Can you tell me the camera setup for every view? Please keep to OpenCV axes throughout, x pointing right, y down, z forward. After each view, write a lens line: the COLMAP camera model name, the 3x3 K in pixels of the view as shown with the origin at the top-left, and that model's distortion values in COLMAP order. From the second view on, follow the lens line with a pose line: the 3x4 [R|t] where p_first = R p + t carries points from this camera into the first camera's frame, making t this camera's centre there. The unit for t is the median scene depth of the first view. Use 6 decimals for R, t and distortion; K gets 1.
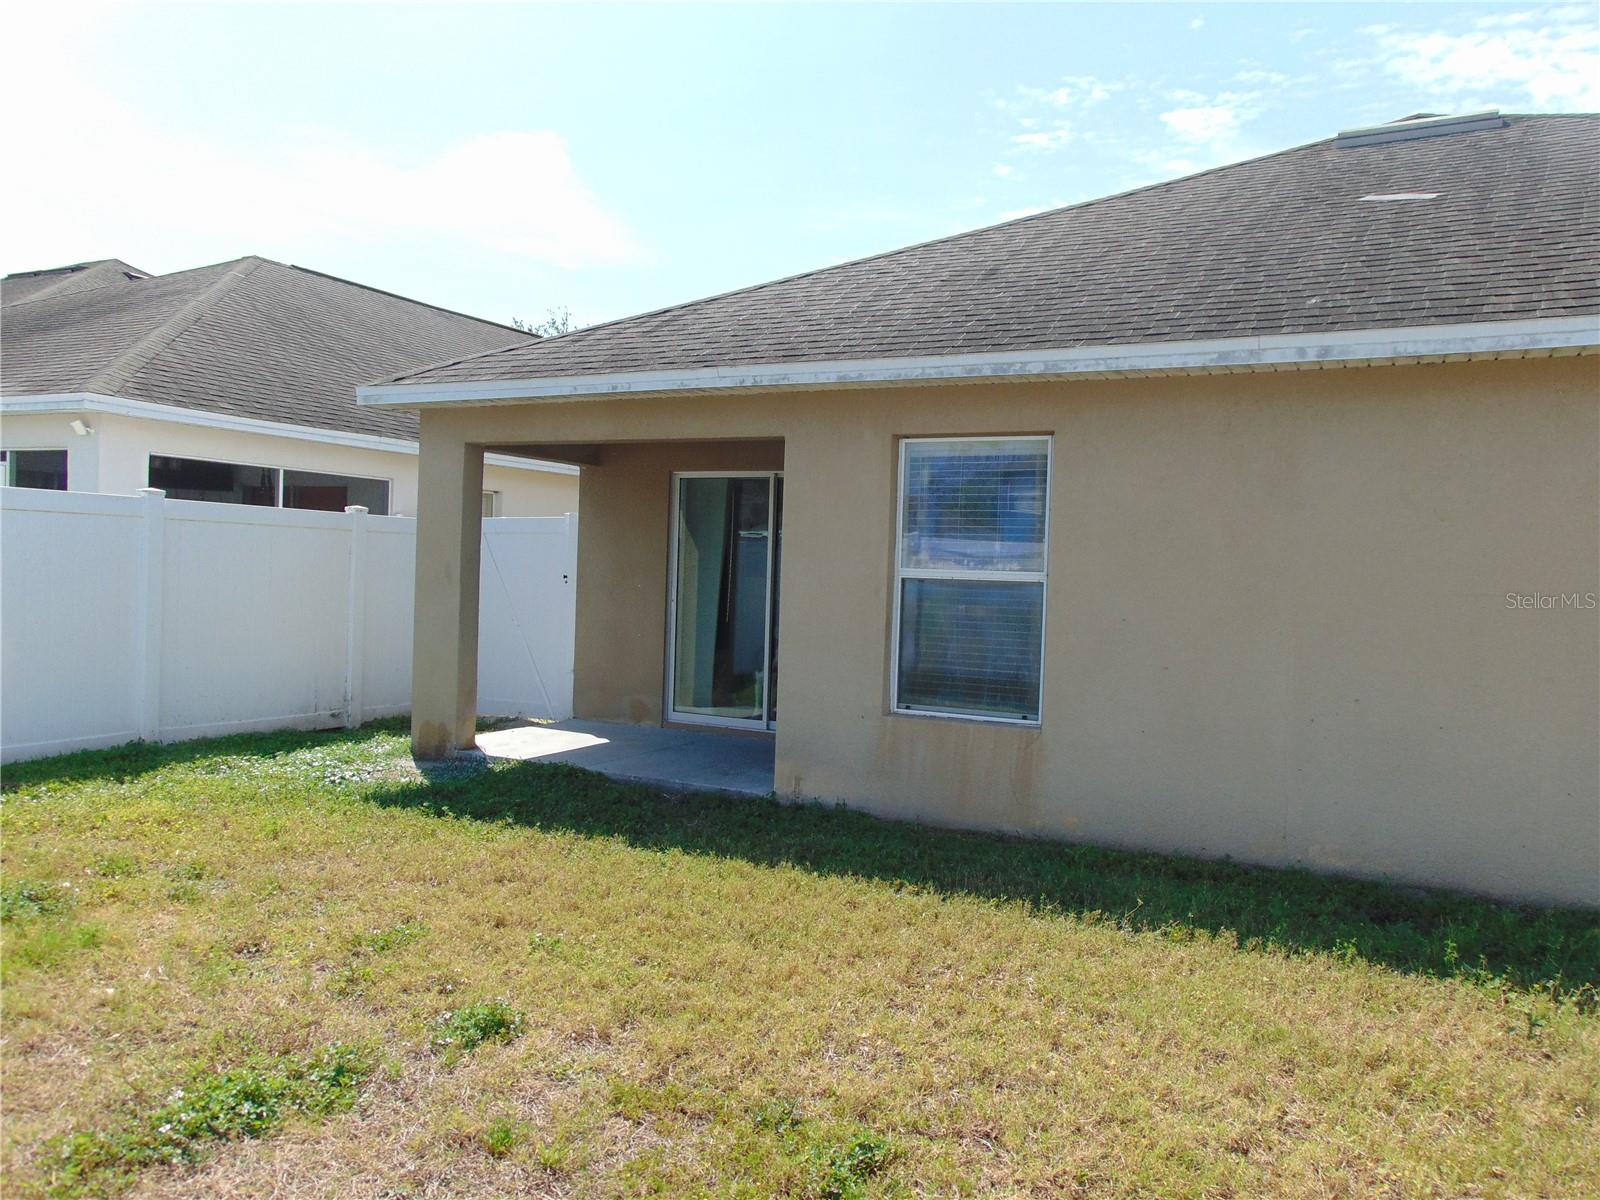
lens RADIAL K [[1210.7, 0, 799.9], [0, 1210.7, 596.2], [0, 0, 1]] dist [-0.013402, 0.038287]
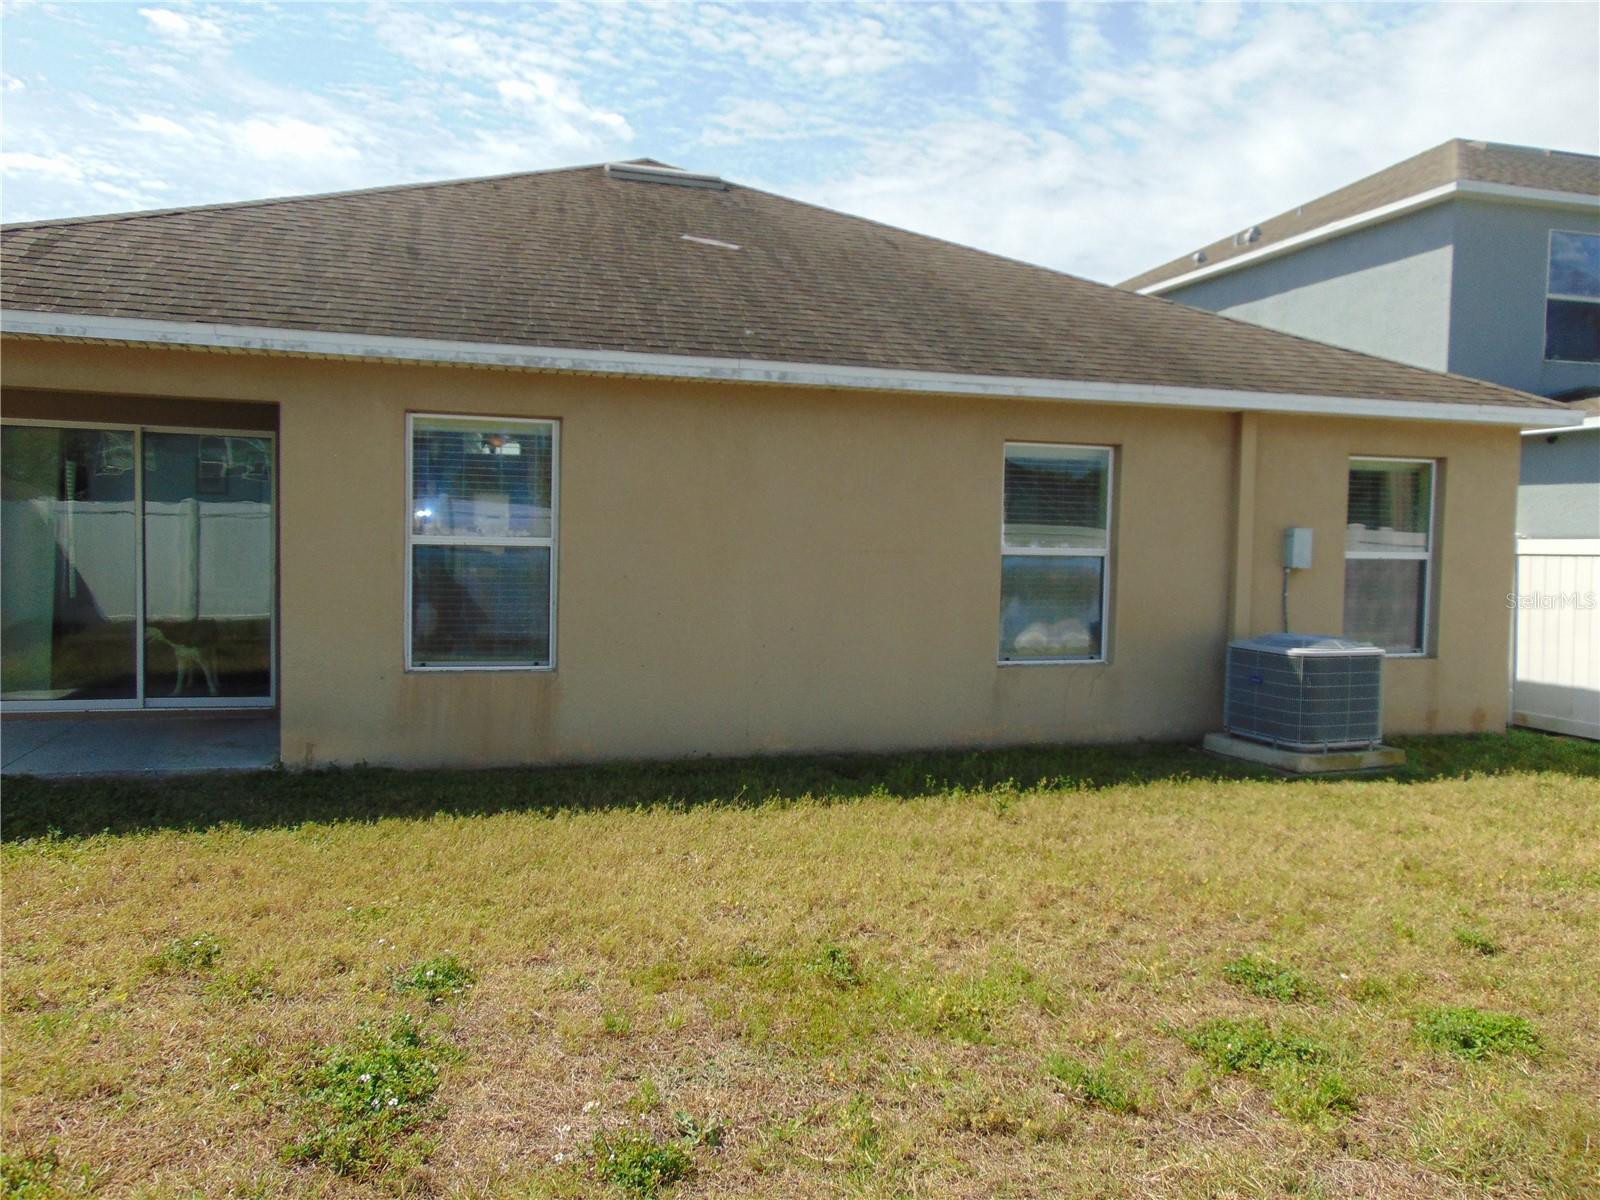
lens RADIAL K [[1210.7, 0, 801.2], [0, 1210.7, 605.3], [0, 0, 1]] dist [-0.013402, 0.038287]
pose [[0.697561, -0.052372, 0.714609, -0.439335], [0.013651, 0.998116, 0.059825, -0.020216], [-0.716395, -0.031976, 0.696961, 0.015681]]
